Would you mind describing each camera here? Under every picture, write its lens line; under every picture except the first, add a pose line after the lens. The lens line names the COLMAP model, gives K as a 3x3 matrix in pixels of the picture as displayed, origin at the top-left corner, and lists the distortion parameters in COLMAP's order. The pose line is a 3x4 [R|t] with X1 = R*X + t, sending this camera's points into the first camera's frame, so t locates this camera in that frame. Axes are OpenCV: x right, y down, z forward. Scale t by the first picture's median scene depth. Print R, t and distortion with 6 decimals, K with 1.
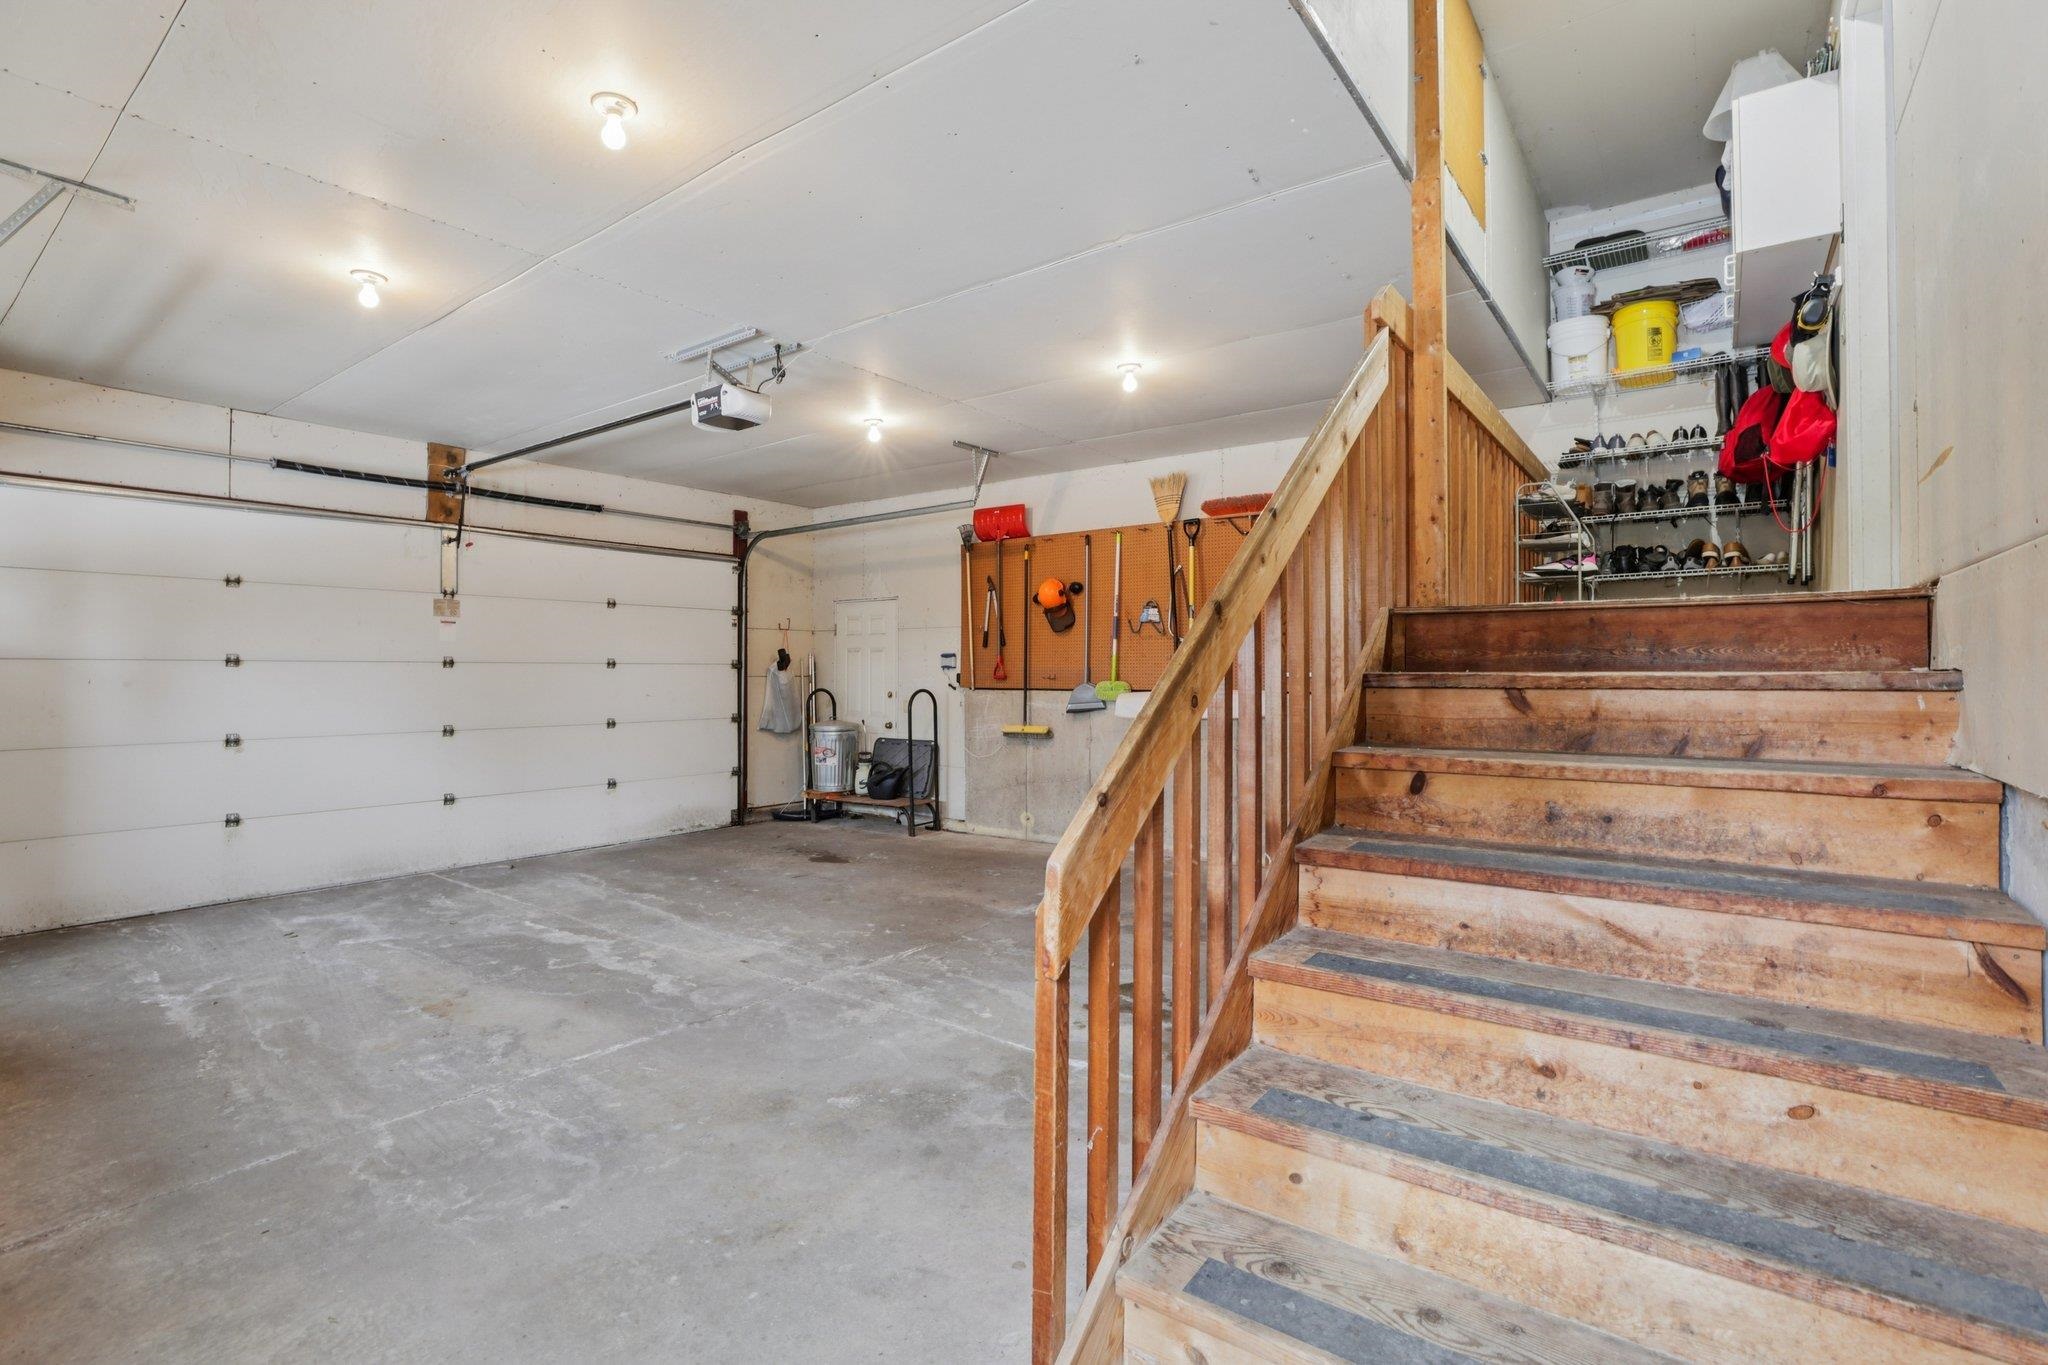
lens RADIAL K [[941.0, 0, 1027.9], [0, 941.0, 665.2], [0, 0, 1]] dist [-0.044531, 0.014540]
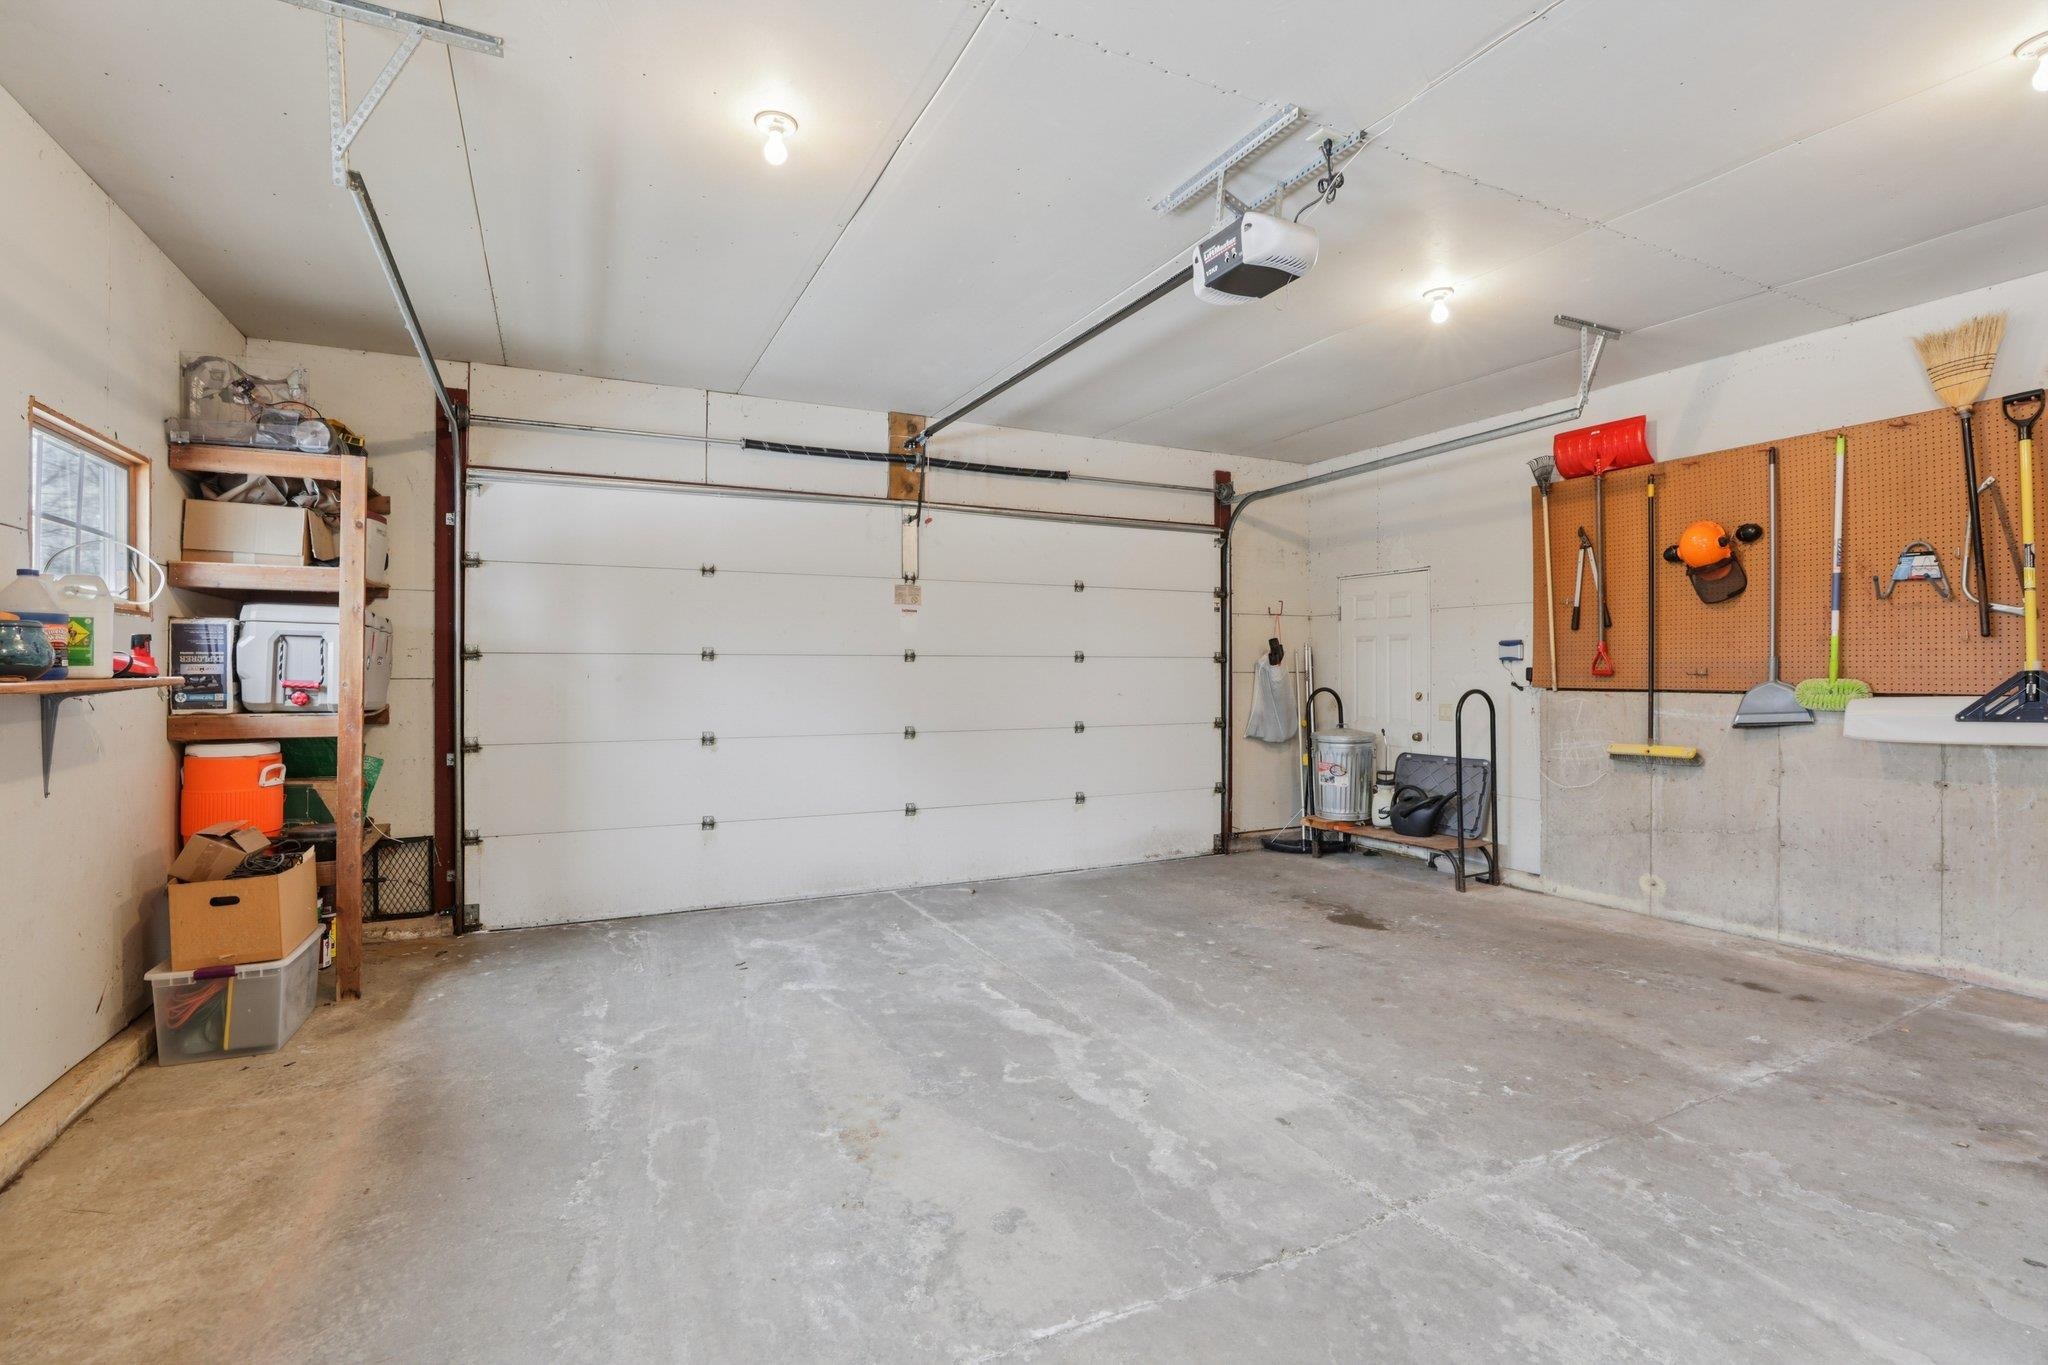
lens RADIAL K [[941.0, 0, 1027.9], [0, 941.0, 665.2], [0, 0, 1]] dist [-0.044531, 0.014540]
pose [[0.892970, -0.003452, -0.450104, -0.117099], [0.004222, 0.999991, 0.000707, 0.005788], [0.450097, -0.002531, 0.892976, 0.244195]]
